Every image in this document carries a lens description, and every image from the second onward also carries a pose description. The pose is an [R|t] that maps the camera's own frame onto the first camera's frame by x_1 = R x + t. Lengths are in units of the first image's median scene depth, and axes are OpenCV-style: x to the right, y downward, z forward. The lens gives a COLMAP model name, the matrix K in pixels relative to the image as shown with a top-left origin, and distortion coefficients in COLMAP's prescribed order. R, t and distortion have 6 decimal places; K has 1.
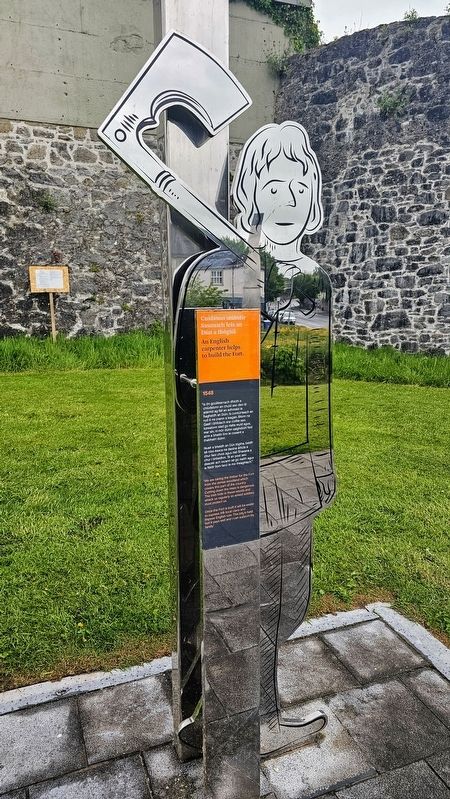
lens RADIAL K [[517.0, 0, 225.0], [0, 517.0, 399.5], [0, 0, 1]] dist [0.003368, -0.002828]
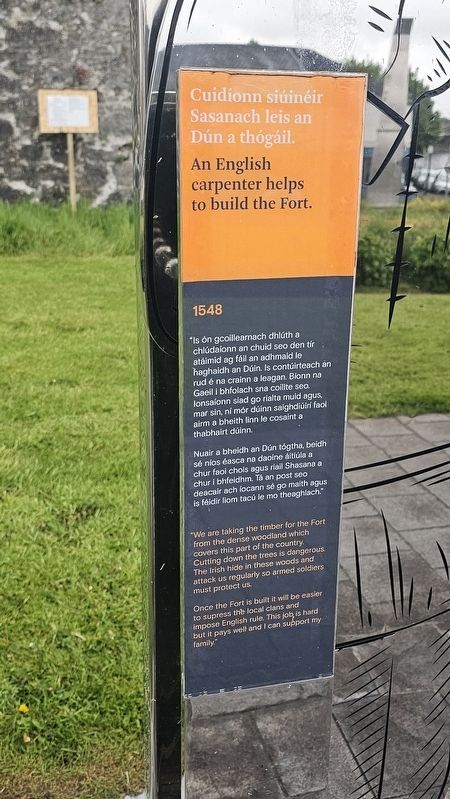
lens RADIAL K [[762.0, 0, 225.0], [0, 762.0, 399.5], [0, 0, 1]] dist [0.014956, -0.011989]
pose [[0.988266, 0.060939, -0.140057, 0.019498], [-0.043913, 0.991608, 0.121592, -0.005076], [0.146291, -0.114015, 0.982649, 0.150507]]
